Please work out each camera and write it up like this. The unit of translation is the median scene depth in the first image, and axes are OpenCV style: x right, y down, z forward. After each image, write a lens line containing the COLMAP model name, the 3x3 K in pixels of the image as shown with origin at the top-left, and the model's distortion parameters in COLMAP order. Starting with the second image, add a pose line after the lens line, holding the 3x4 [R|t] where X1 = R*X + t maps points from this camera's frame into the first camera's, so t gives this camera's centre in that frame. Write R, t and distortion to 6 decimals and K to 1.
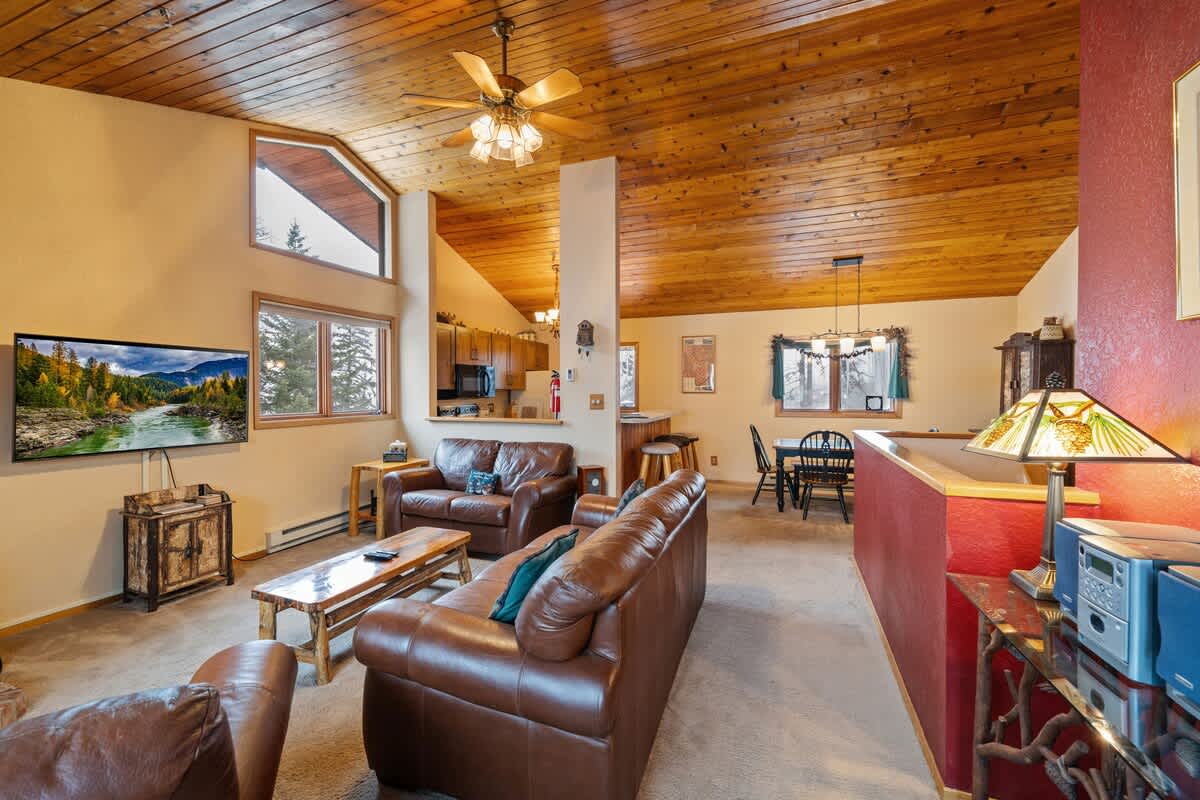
lens RADIAL K [[486.6, 0, 595.9], [0, 486.6, 385.2], [0, 0, 1]] dist [-0.000558, 0.000425]
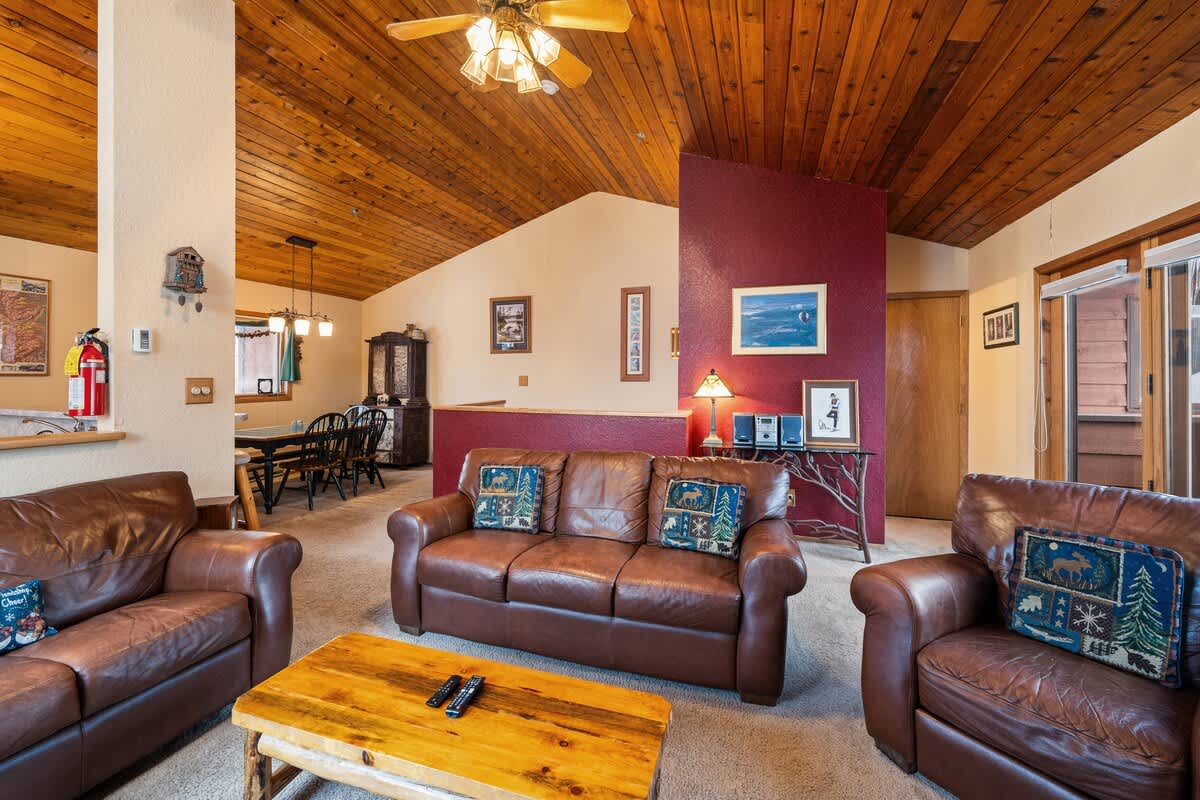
lens RADIAL K [[486.6, 0, 597.7], [0, 486.6, 375.1], [0, 0, 1]] dist [-0.000558, 0.000425]
pose [[-0.046421, 0.000120, 0.998922, -0.762466], [-0.015130, 0.999885, -0.000823, 0.010069], [-0.998807, -0.015152, -0.046413, 0.681694]]
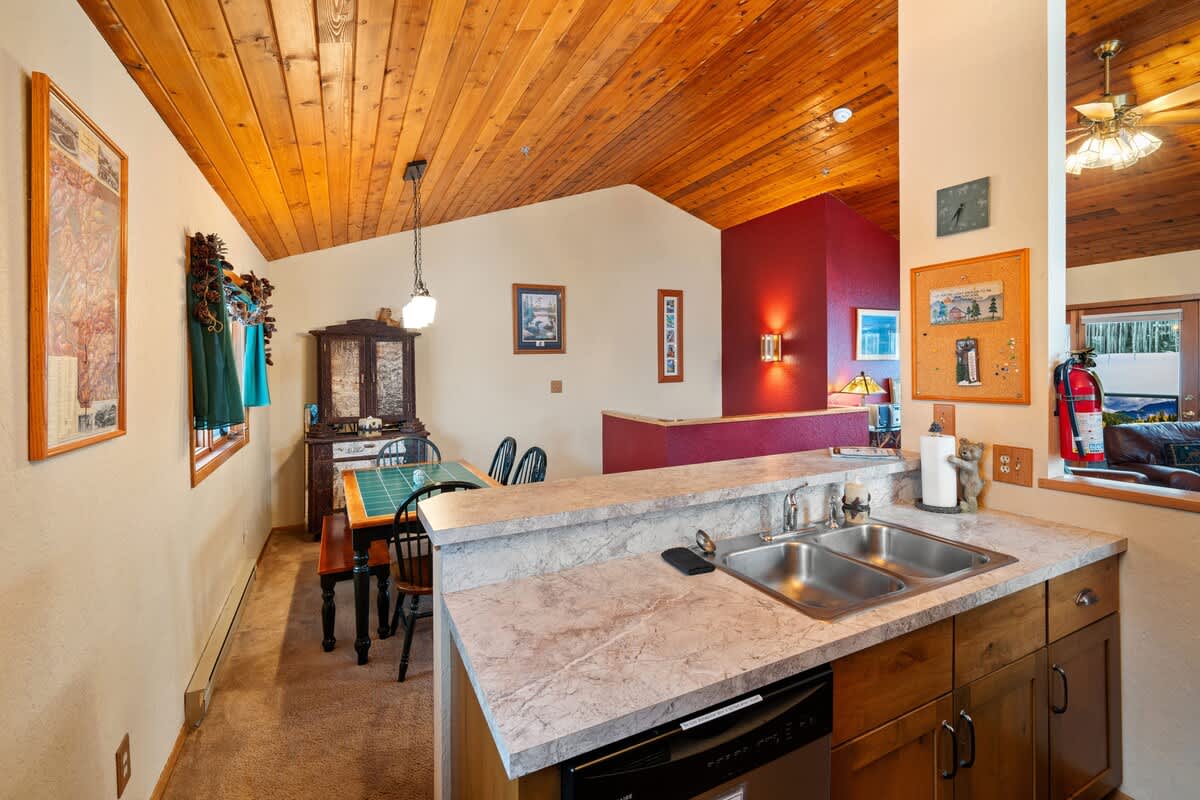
lens RADIAL K [[539.2, 0, 594.0], [0, 539.2, 363.4], [0, 0, 1]] dist [0.005913, 0.000258]
pose [[-0.738641, 0.011477, 0.674001, -0.141946], [0.006352, 0.999929, -0.010066, -0.022331], [-0.674069, -0.003154, -0.738662, 2.079876]]
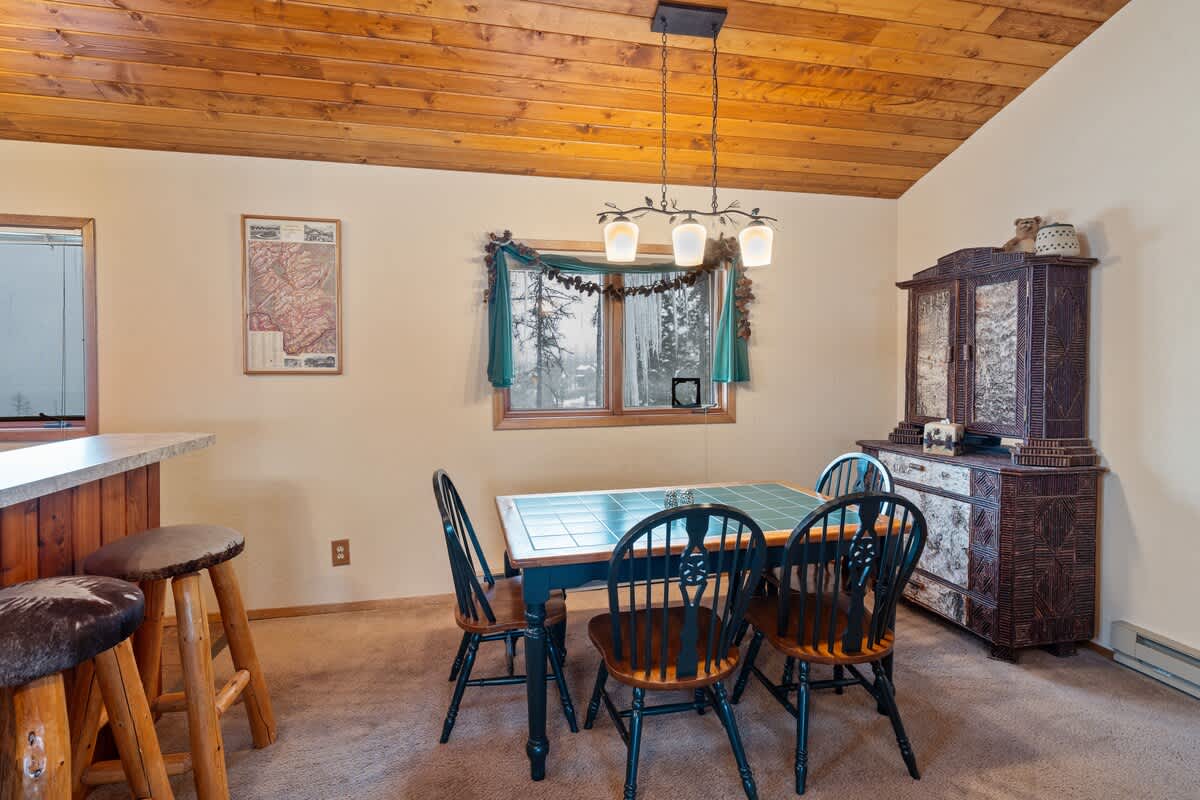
lens RADIAL K [[554.3, 0, 591.3], [0, 554.3, 377.5], [0, 0, 1]] dist [-0.002677, 0.000089]
pose [[0.836599, -0.011990, 0.547684, 0.334912], [-0.001583, 0.999703, 0.024304, 0.015146], [-0.547813, -0.021200, 0.836332, 1.045614]]
